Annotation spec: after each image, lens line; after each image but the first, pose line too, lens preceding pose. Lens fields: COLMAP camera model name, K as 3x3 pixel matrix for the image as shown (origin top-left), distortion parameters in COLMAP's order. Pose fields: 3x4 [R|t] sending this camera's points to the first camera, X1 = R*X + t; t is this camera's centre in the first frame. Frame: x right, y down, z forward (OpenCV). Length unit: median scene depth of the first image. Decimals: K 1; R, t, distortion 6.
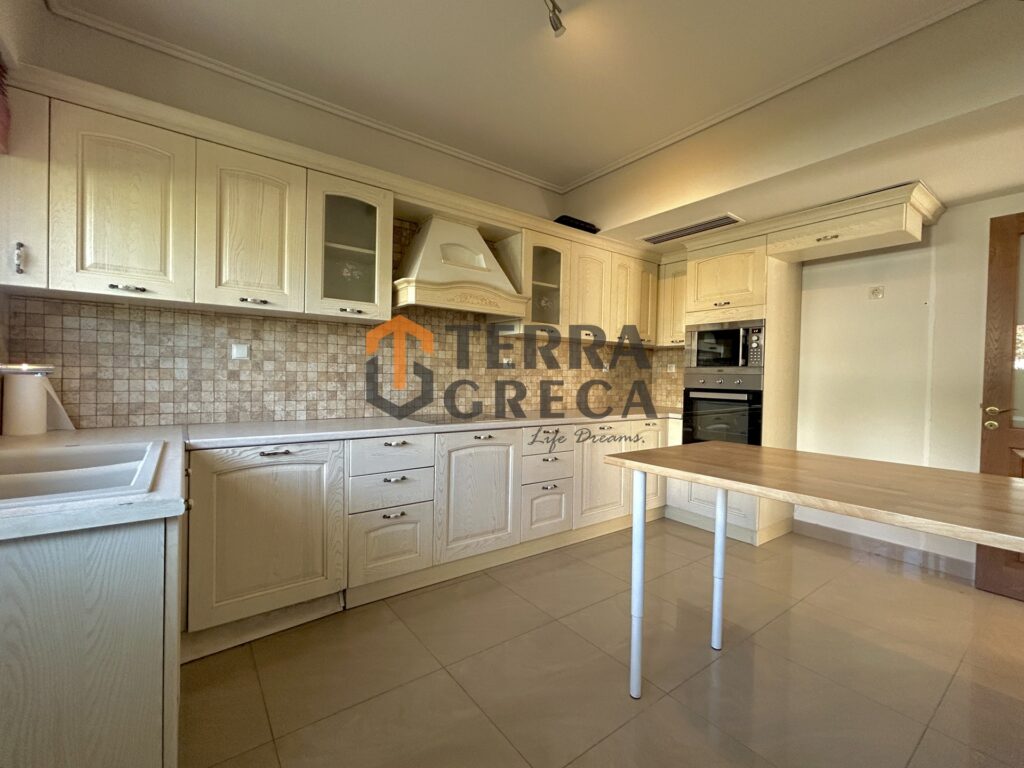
lens RADIAL K [[437.3, 0, 509.1], [0, 437.3, 383.8], [0, 0, 1]] dist [-0.001301, 0.000010]
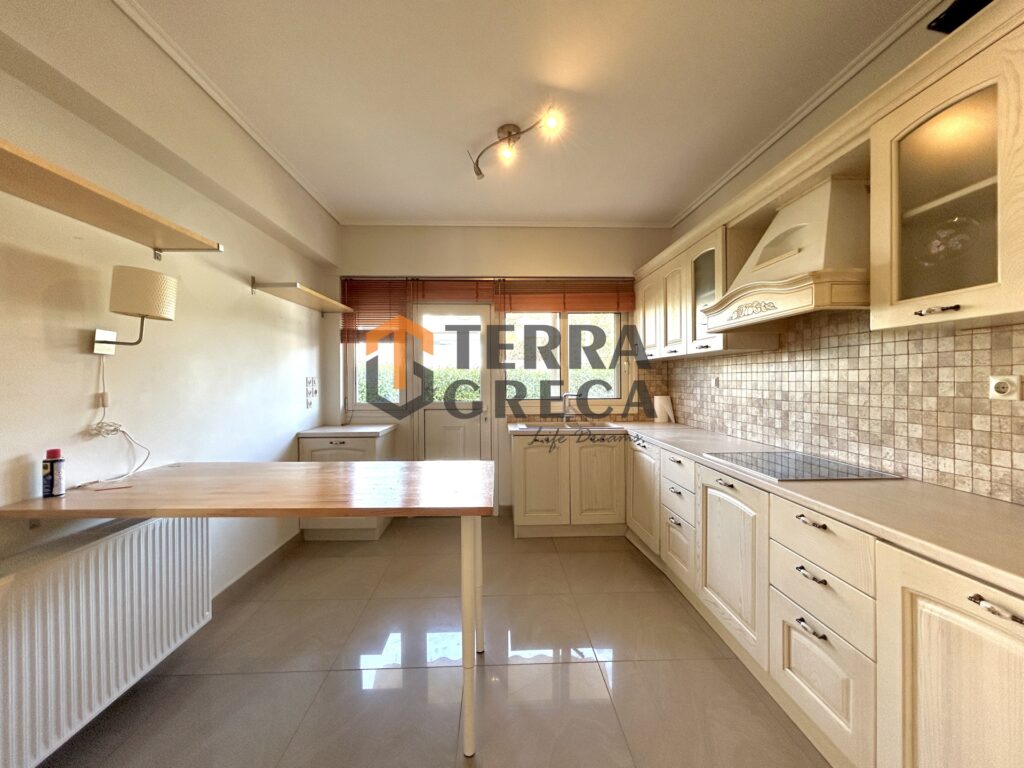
lens RADIAL K [[411.5, 0, 509.5], [0, 411.5, 383.3], [0, 0, 1]] dist [0.000541, -0.000337]
pose [[-0.560497, -0.000227, -0.828156, 0.783404], [-0.006508, 0.999970, 0.004130, -0.064219], [0.828131, 0.007704, -0.560482, 1.081957]]
